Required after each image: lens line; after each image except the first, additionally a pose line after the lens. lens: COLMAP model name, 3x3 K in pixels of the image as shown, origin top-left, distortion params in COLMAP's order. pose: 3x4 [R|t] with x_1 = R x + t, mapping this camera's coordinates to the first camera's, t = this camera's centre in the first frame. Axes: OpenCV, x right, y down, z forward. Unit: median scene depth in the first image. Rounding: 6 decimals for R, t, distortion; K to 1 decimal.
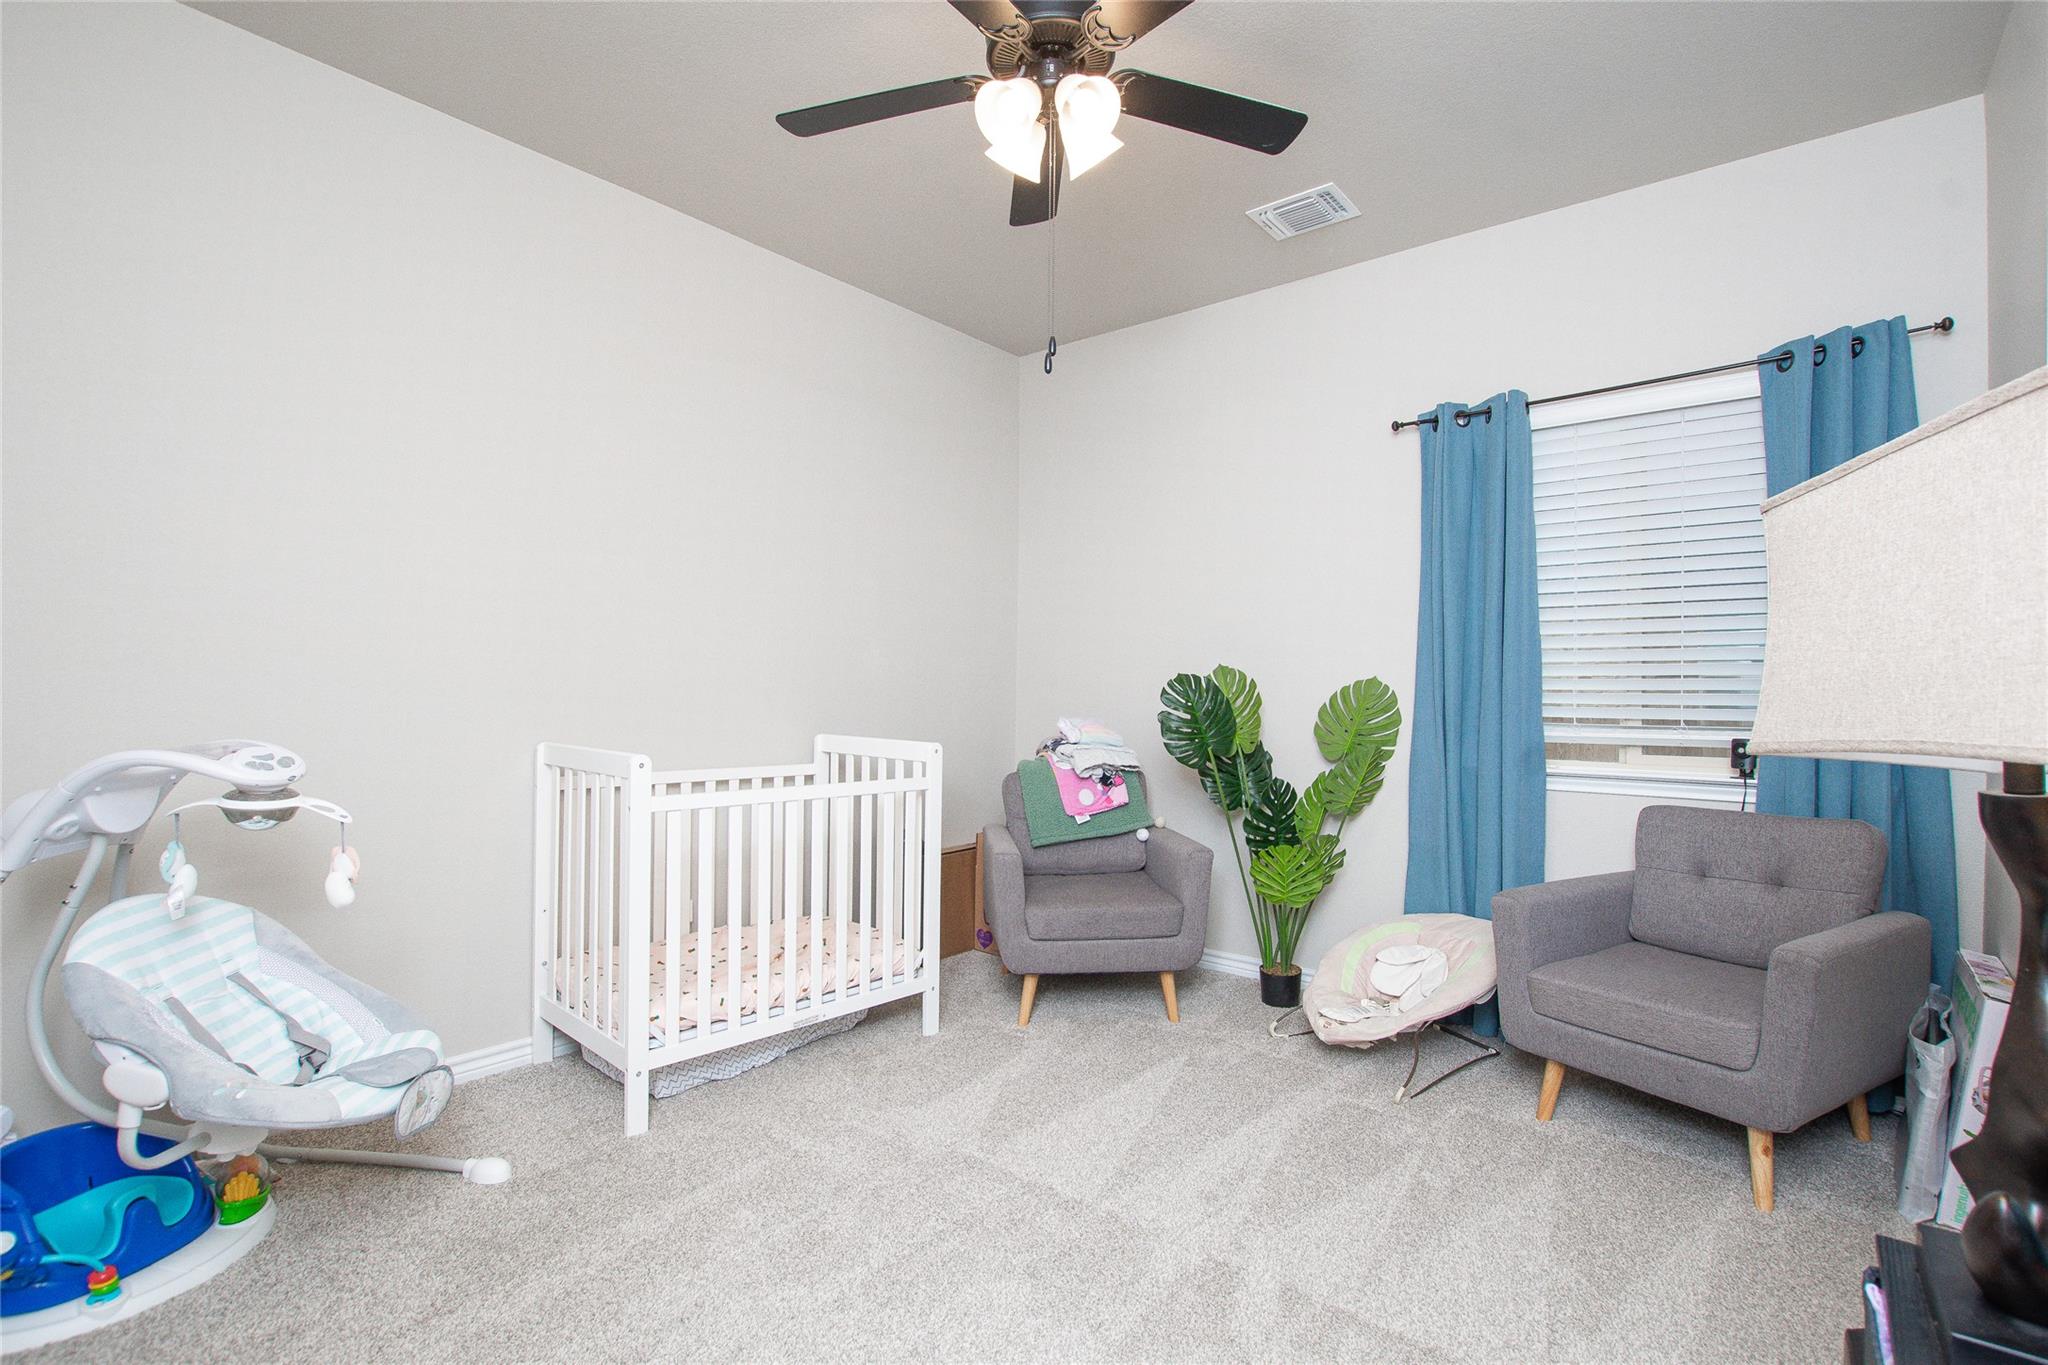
lens RADIAL K [[931.6, 0, 1026.4], [0, 931.6, 681.3], [0, 0, 1]] dist [0.001032, -0.001592]
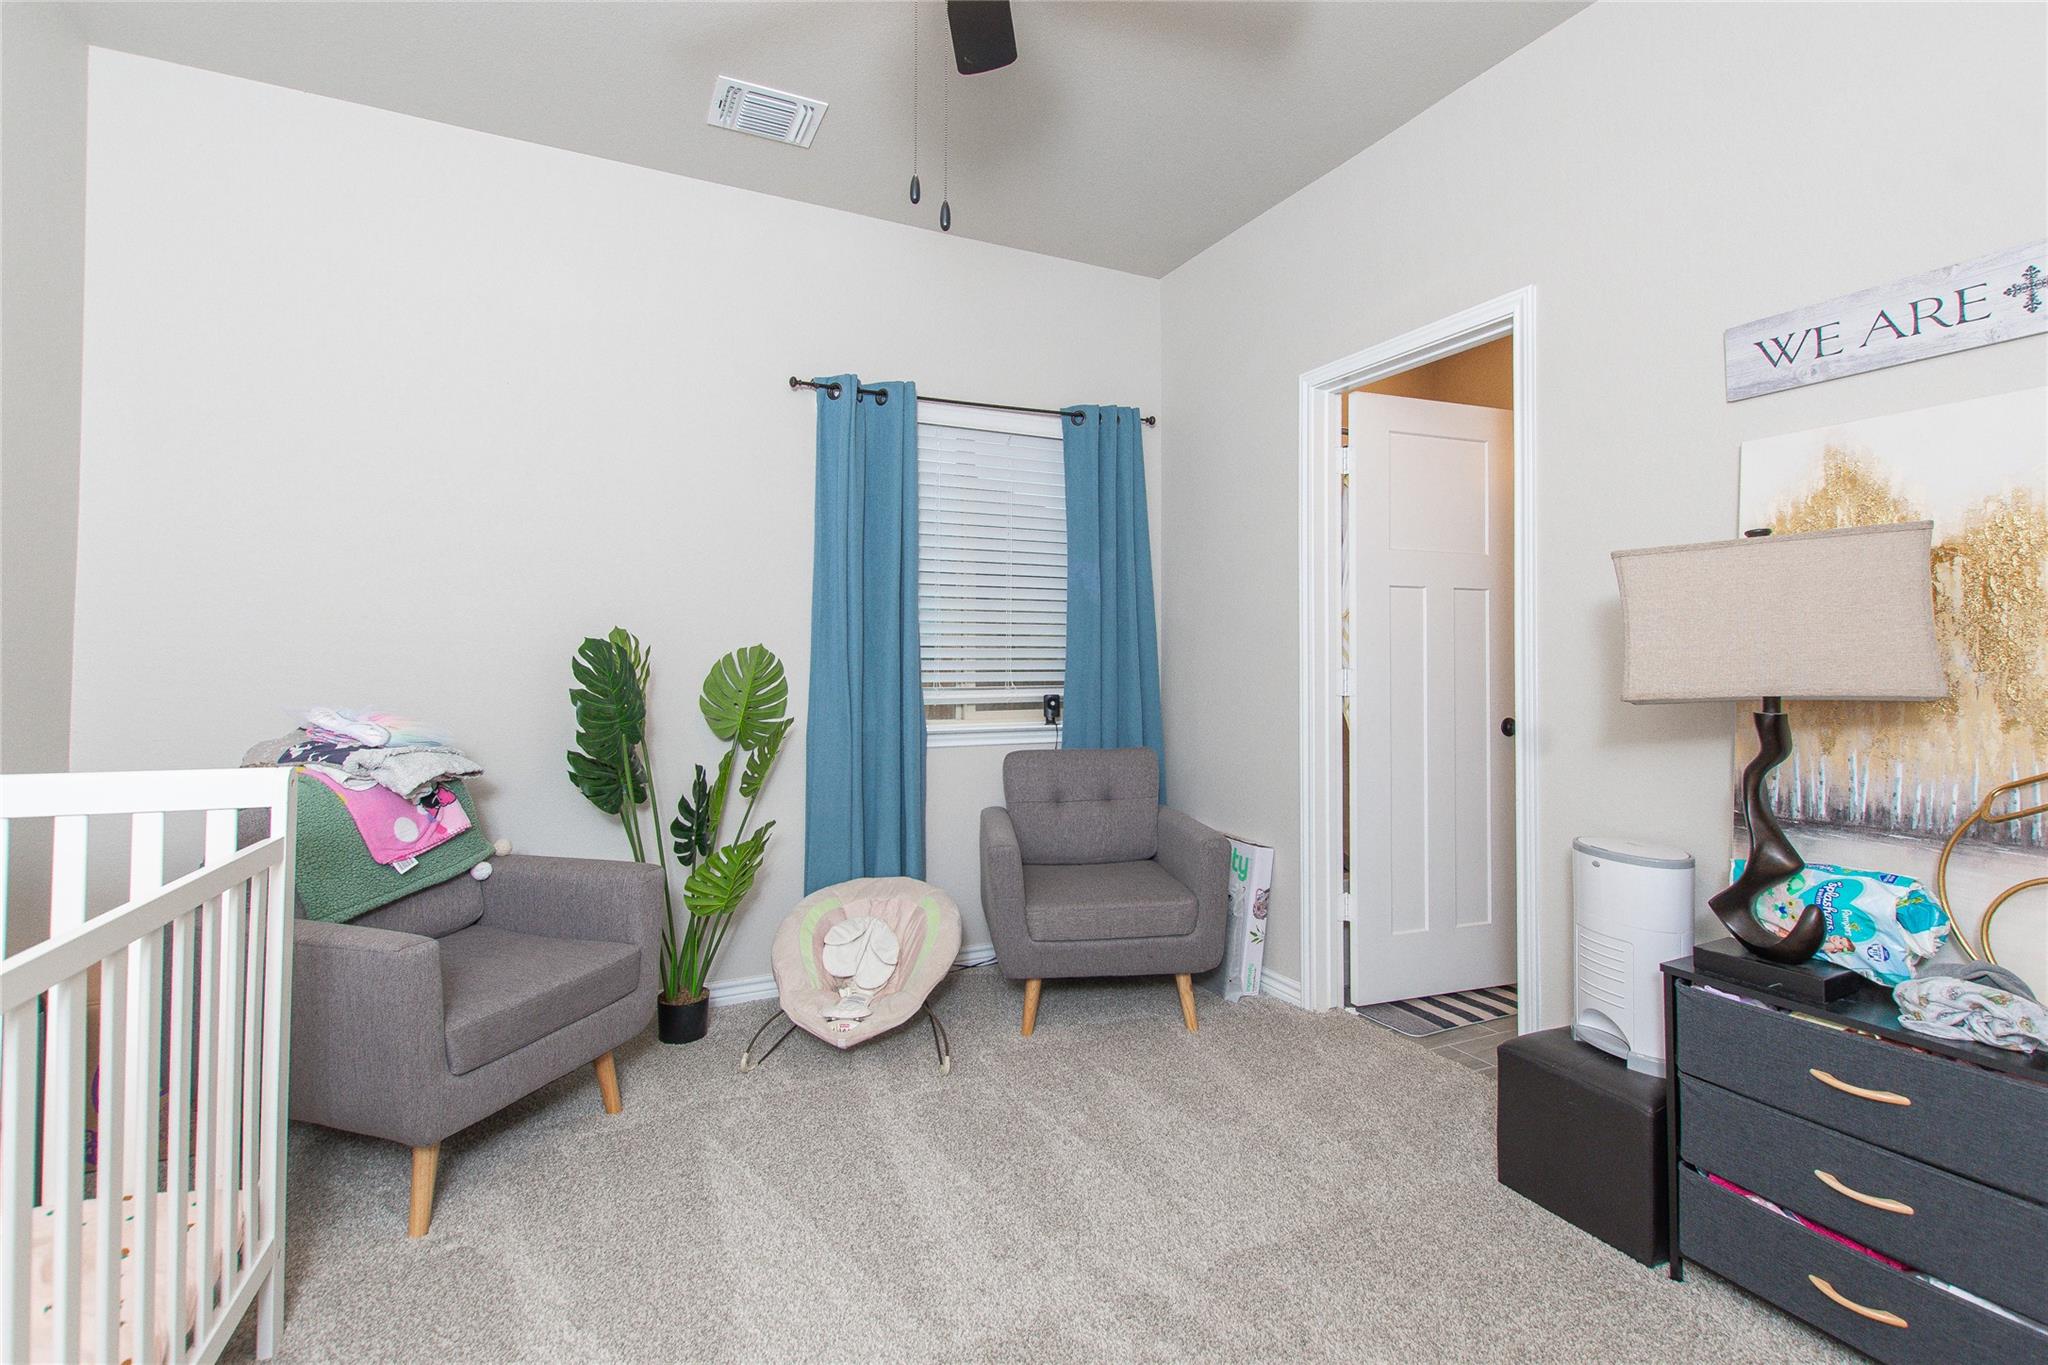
lens RADIAL K [[931.6, 0, 1014.2], [0, 931.6, 637.0], [0, 0, 1]] dist [0.001032, -0.001592]
pose [[0.436116, 0.015447, 0.899758, -0.372922], [-0.004393, 0.999877, -0.015036, 0.000491], [-0.899880, 0.002605, 0.436131, 0.396369]]
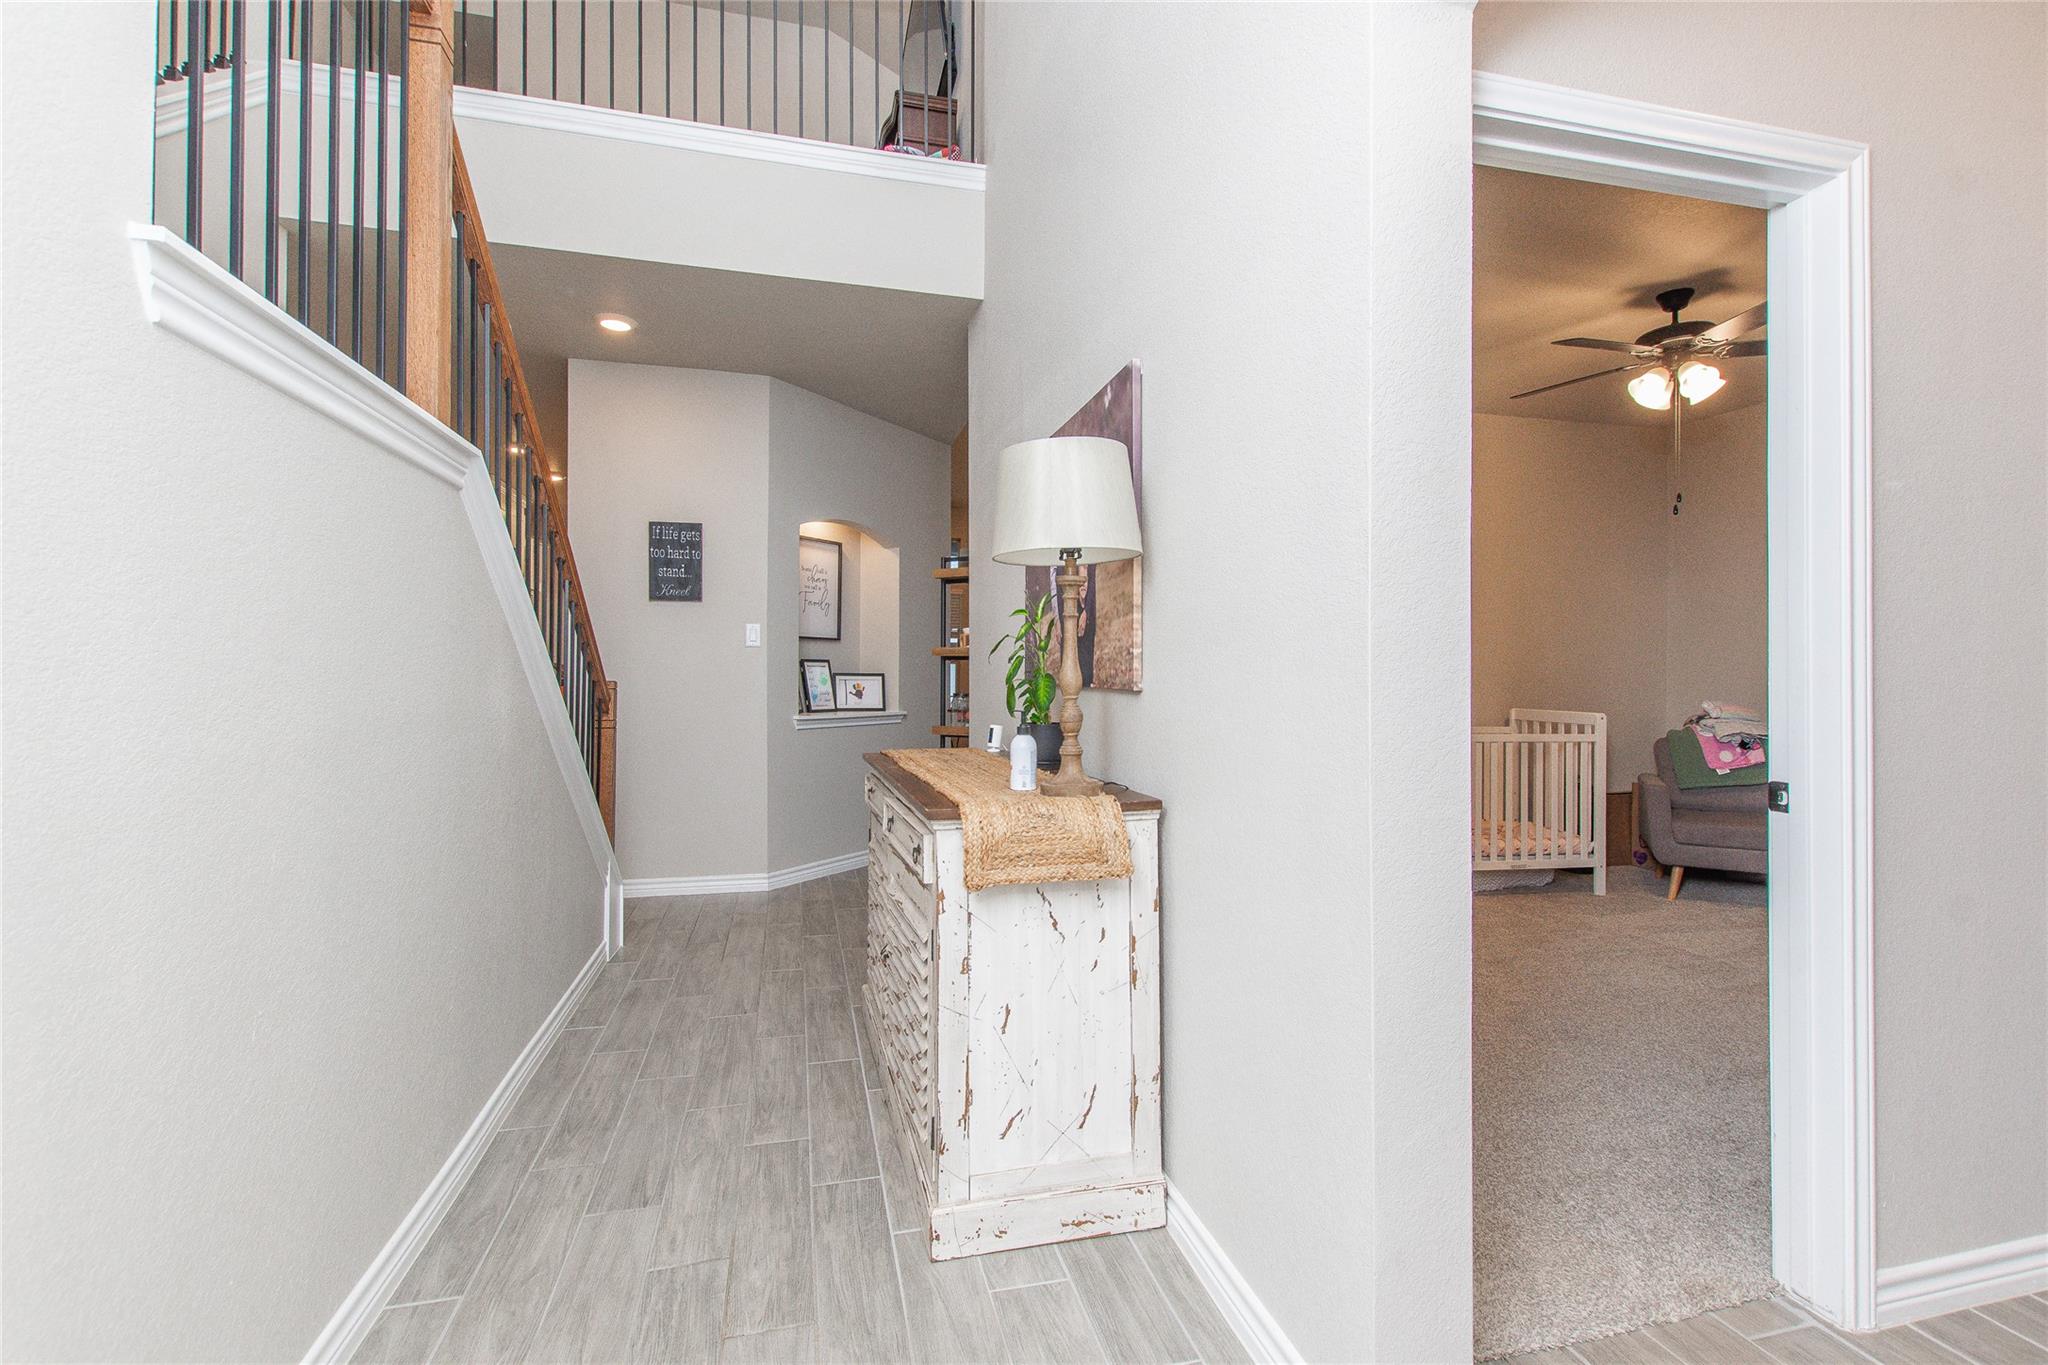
lens RADIAL K [[931.6, 0, 1021.1], [0, 931.6, 664.1], [0, 0, 1]] dist [0.001032, -0.001592]
pose [[0.804486, -0.005853, -0.593942, 0.049515], [-0.000063, 0.999951, -0.009940, -0.001836], [0.593971, 0.008034, 0.804446, -0.874272]]
